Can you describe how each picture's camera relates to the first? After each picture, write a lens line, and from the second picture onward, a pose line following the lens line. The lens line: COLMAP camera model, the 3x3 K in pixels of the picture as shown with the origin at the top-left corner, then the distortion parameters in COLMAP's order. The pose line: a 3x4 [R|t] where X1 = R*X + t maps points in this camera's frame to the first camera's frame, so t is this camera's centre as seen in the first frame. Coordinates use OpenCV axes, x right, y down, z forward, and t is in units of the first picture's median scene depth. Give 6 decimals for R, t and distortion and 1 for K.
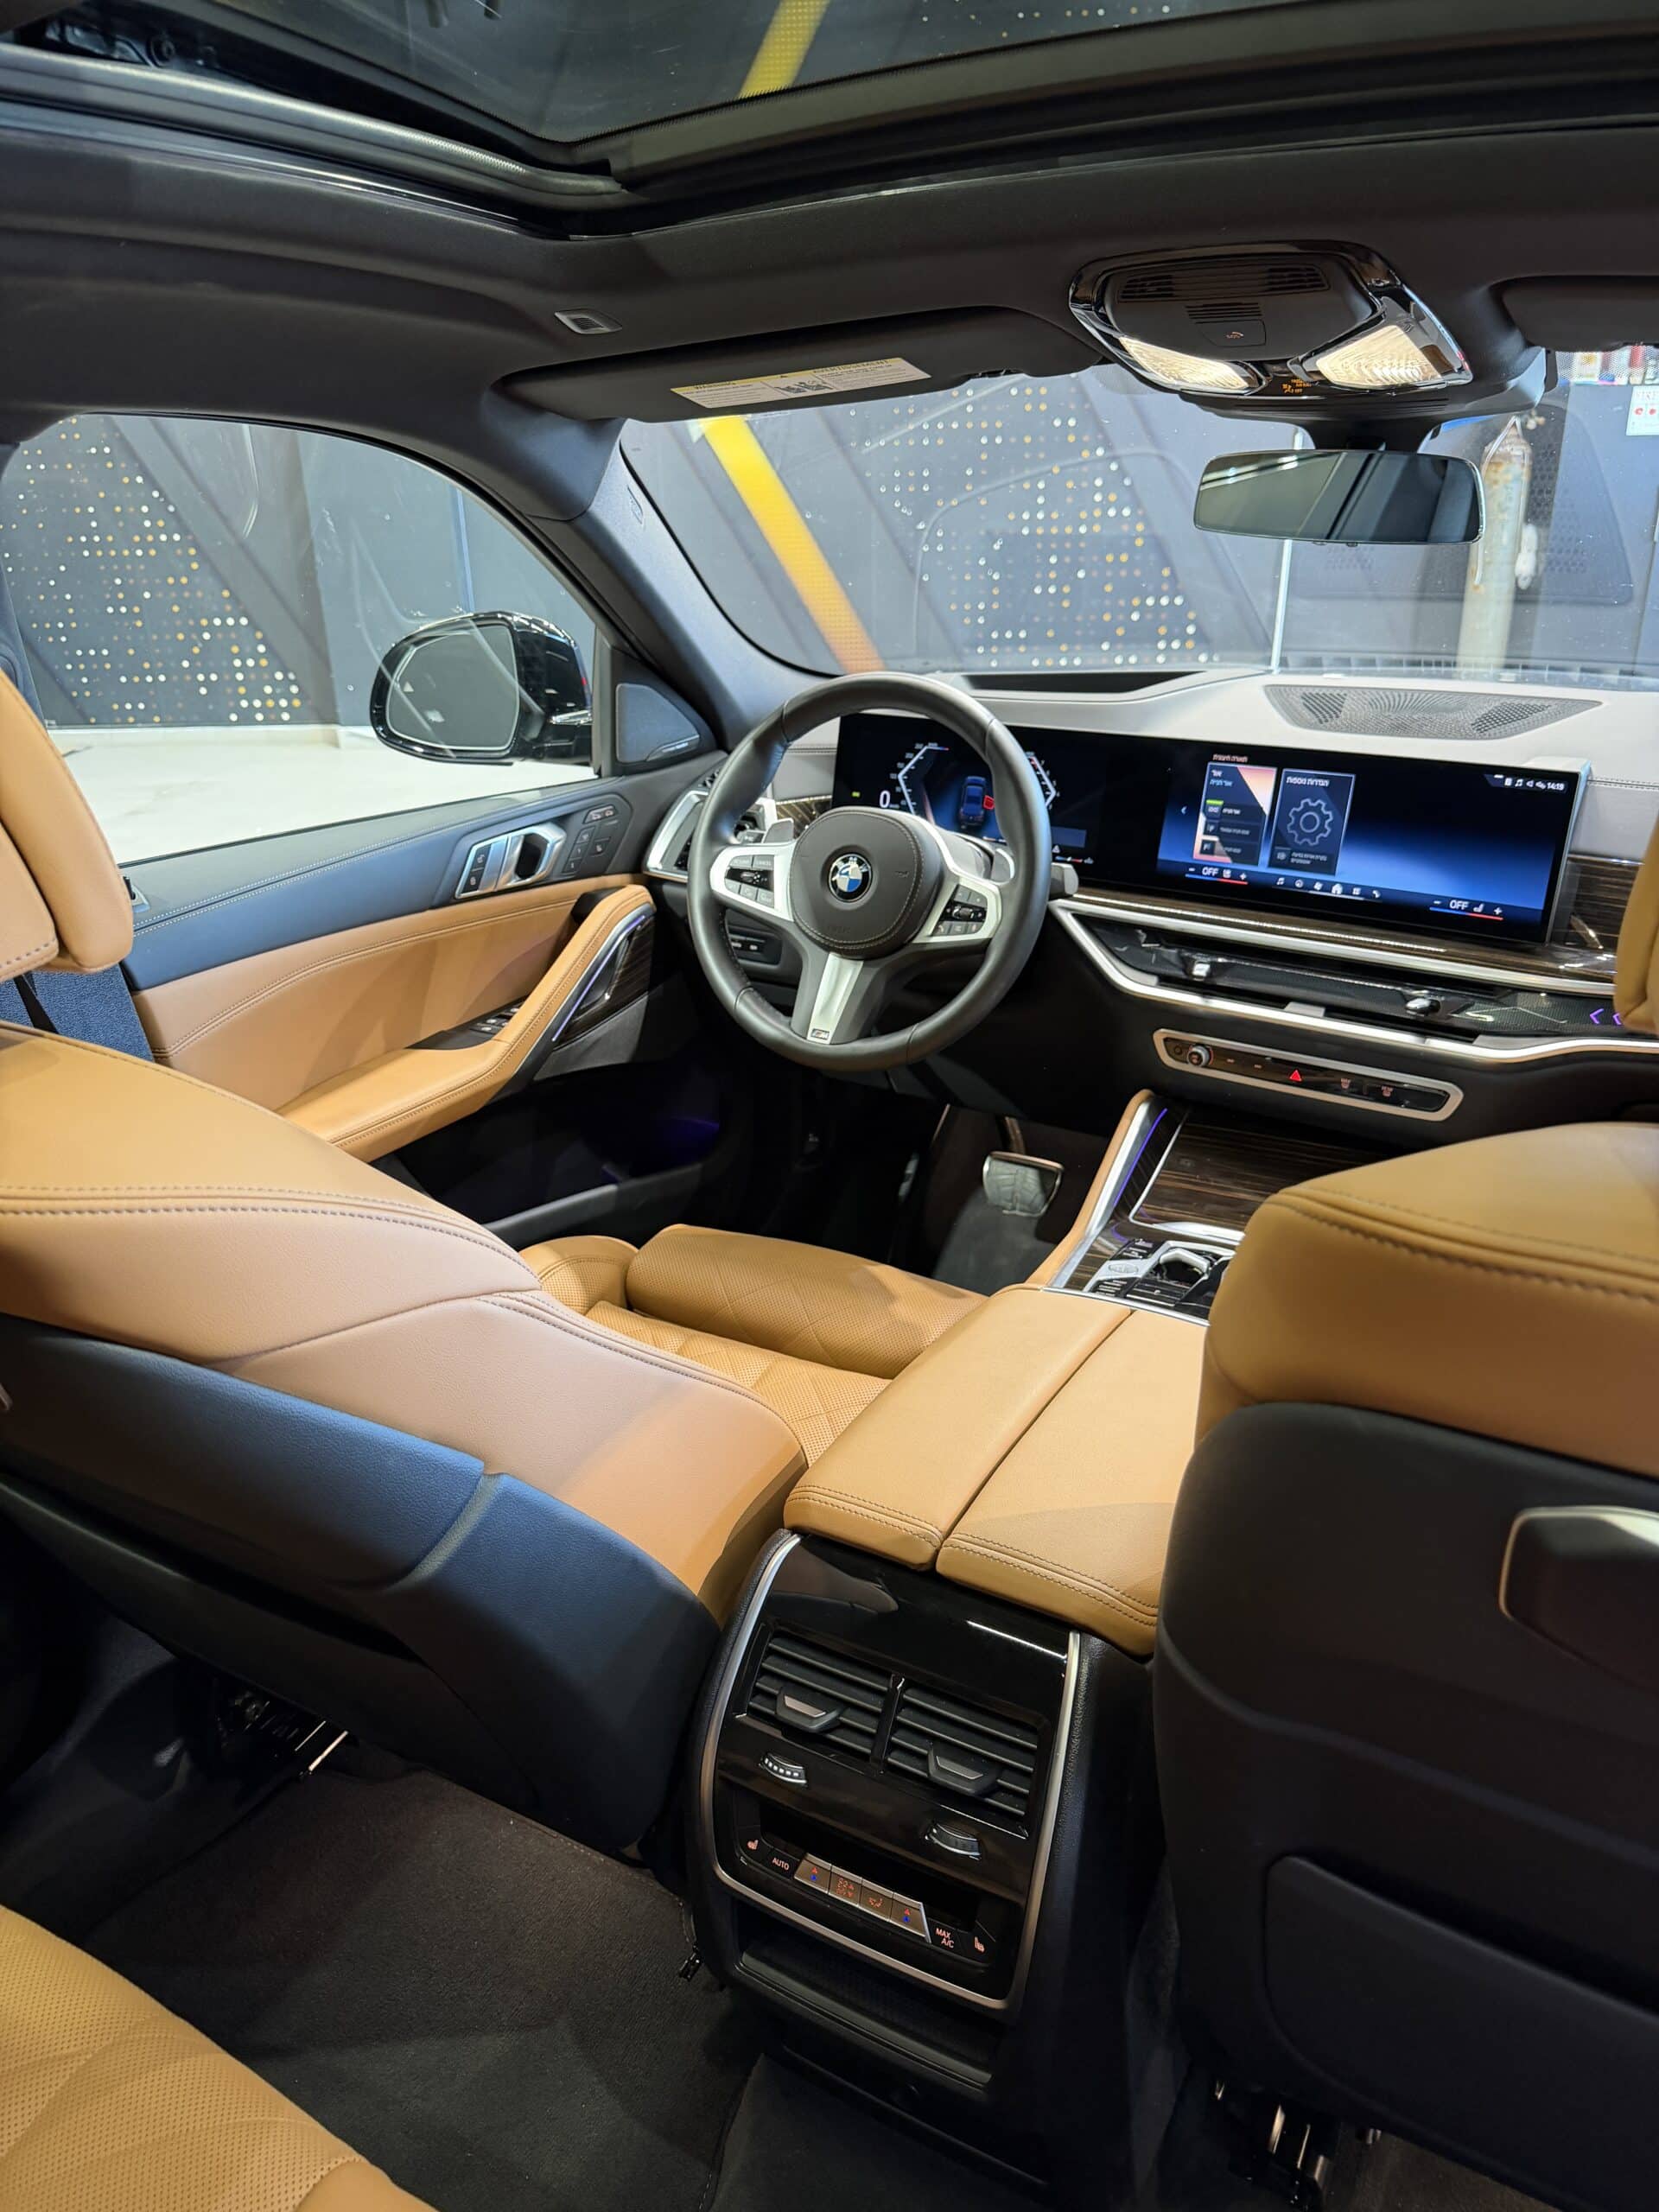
lens RADIAL K [[1565.9, 0, 829.5], [0, 1565.9, 1106.0], [0, 0, 1]] dist [0.030448, -0.001957]
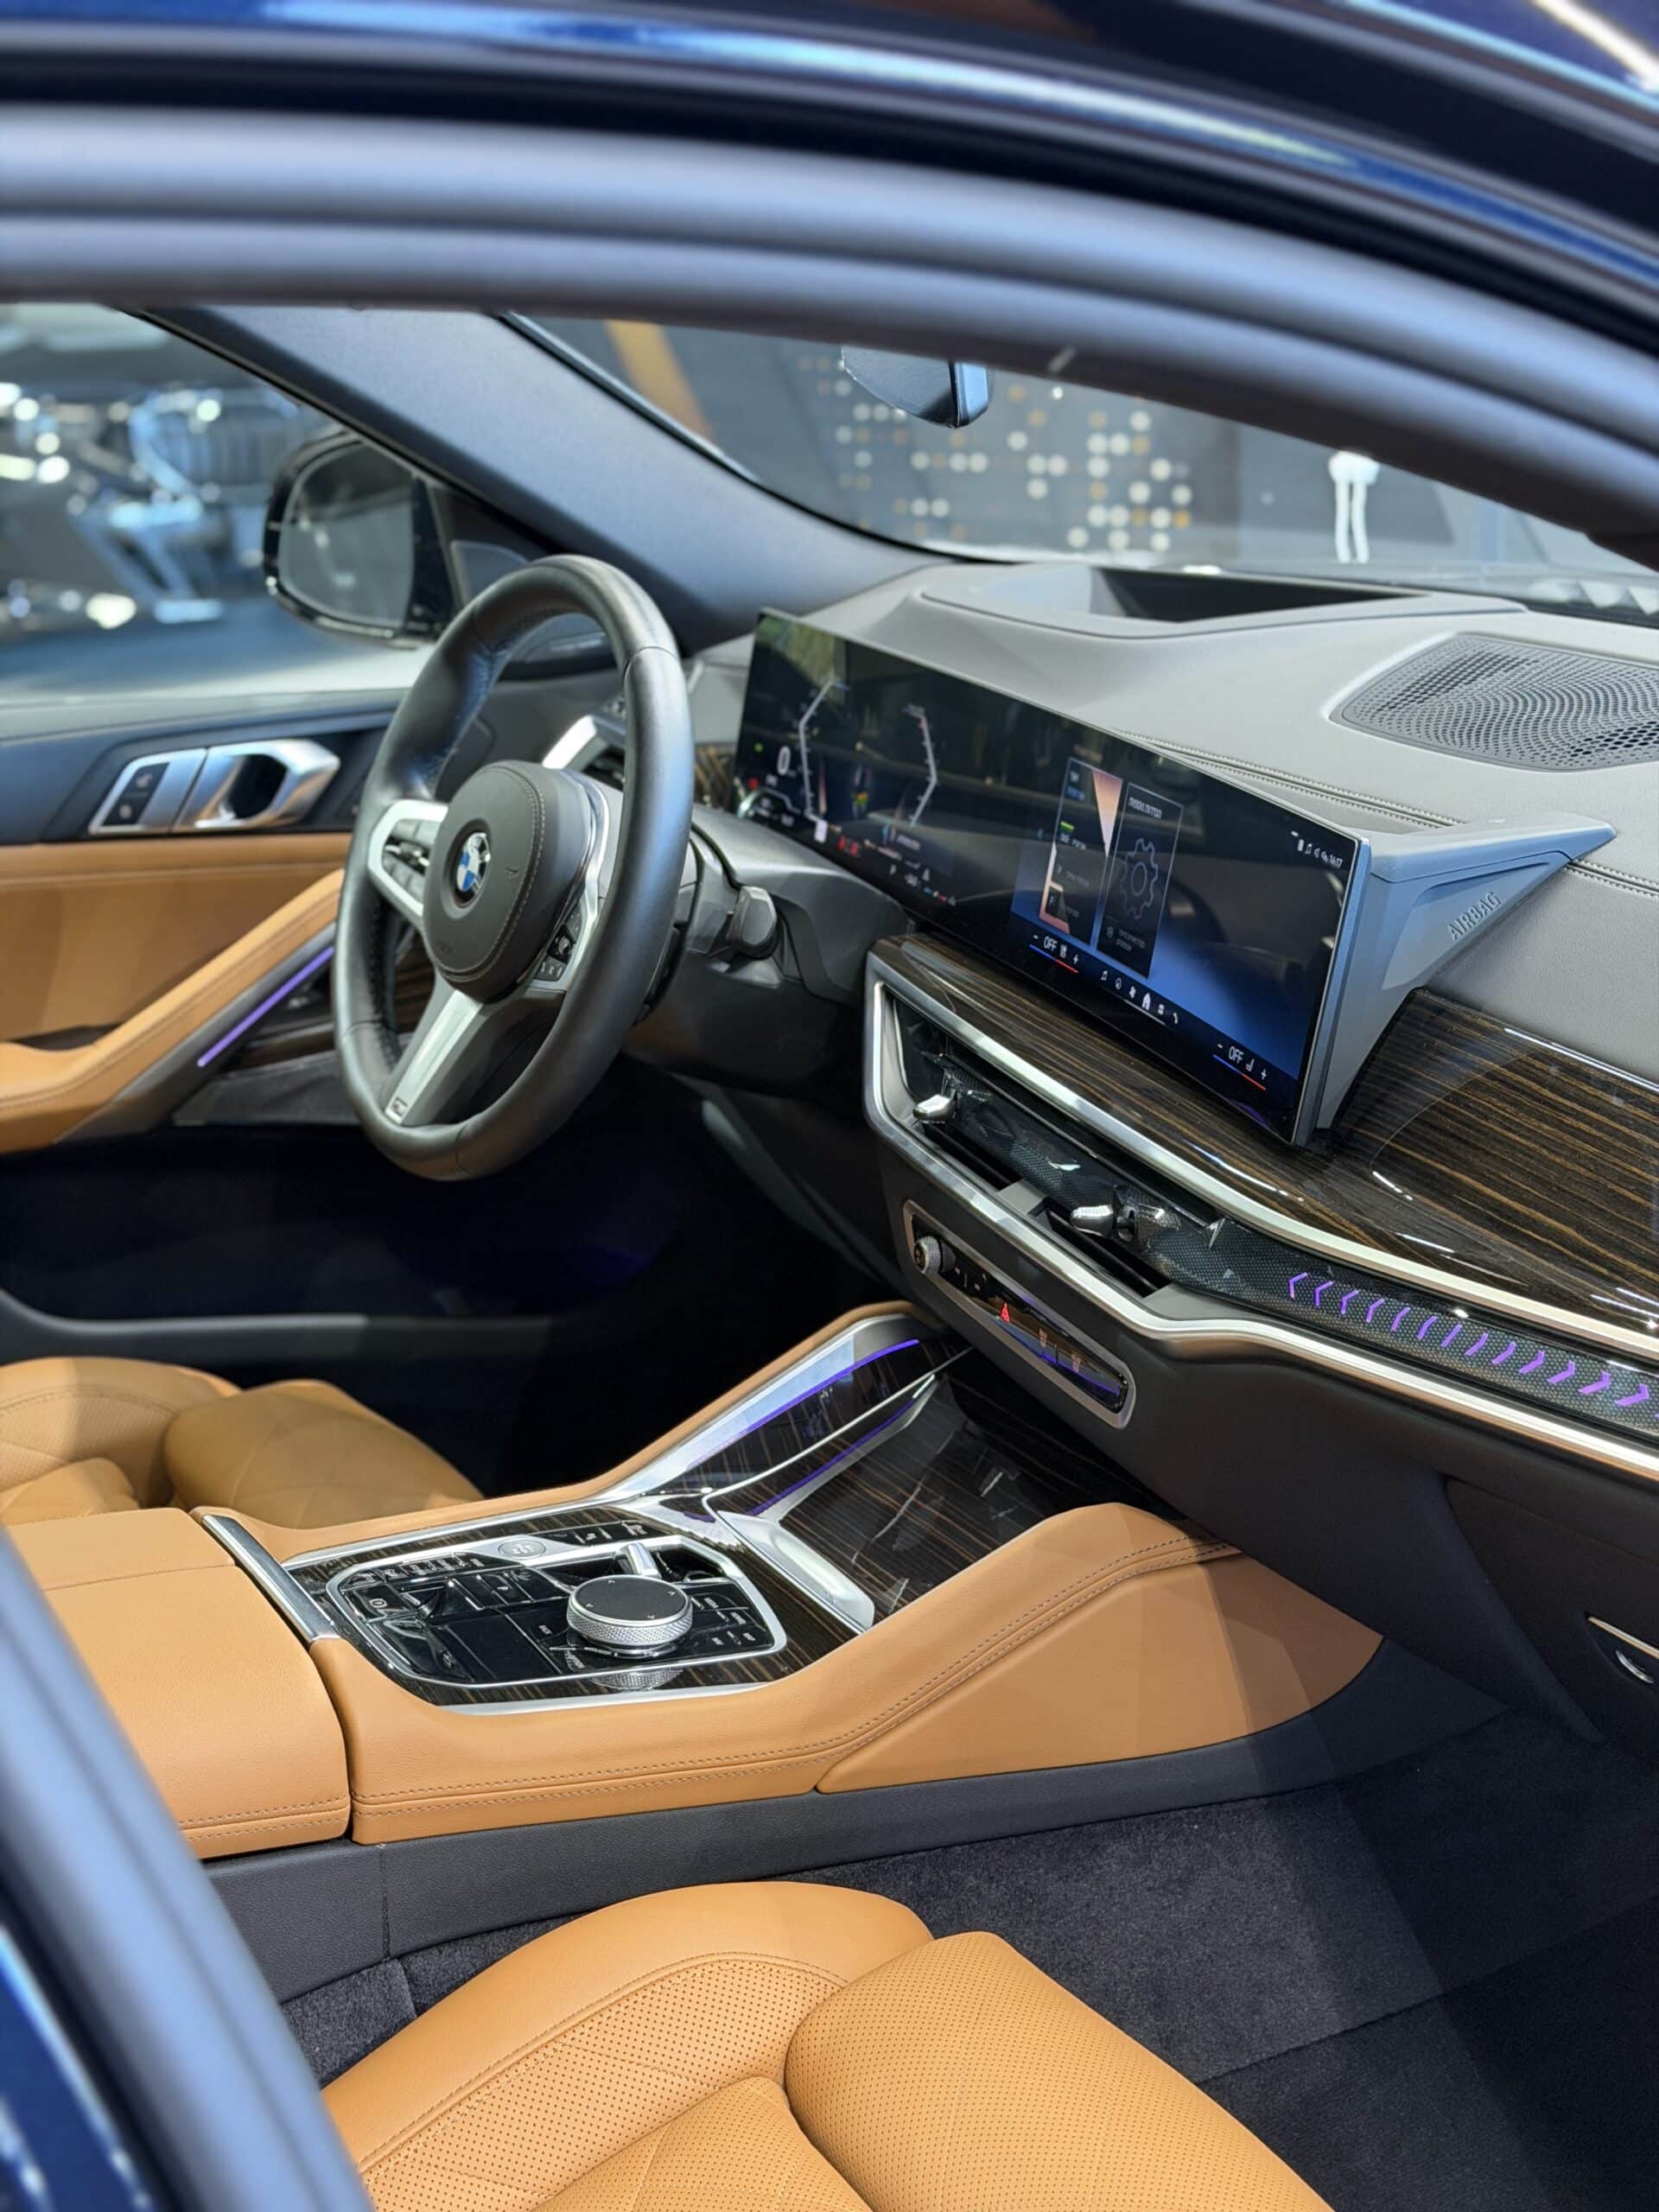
lens RADIAL K [[3075.9, 0, 829.5], [0, 3075.9, 1106.0], [0, 0, 1]] dist [0.178807, -0.447995]
pose [[0.859430, 0.163122, -0.484532, 0.723394], [-0.194706, 0.980744, -0.015181, -0.059636], [0.472725, 0.107388, 0.874642, -0.007888]]
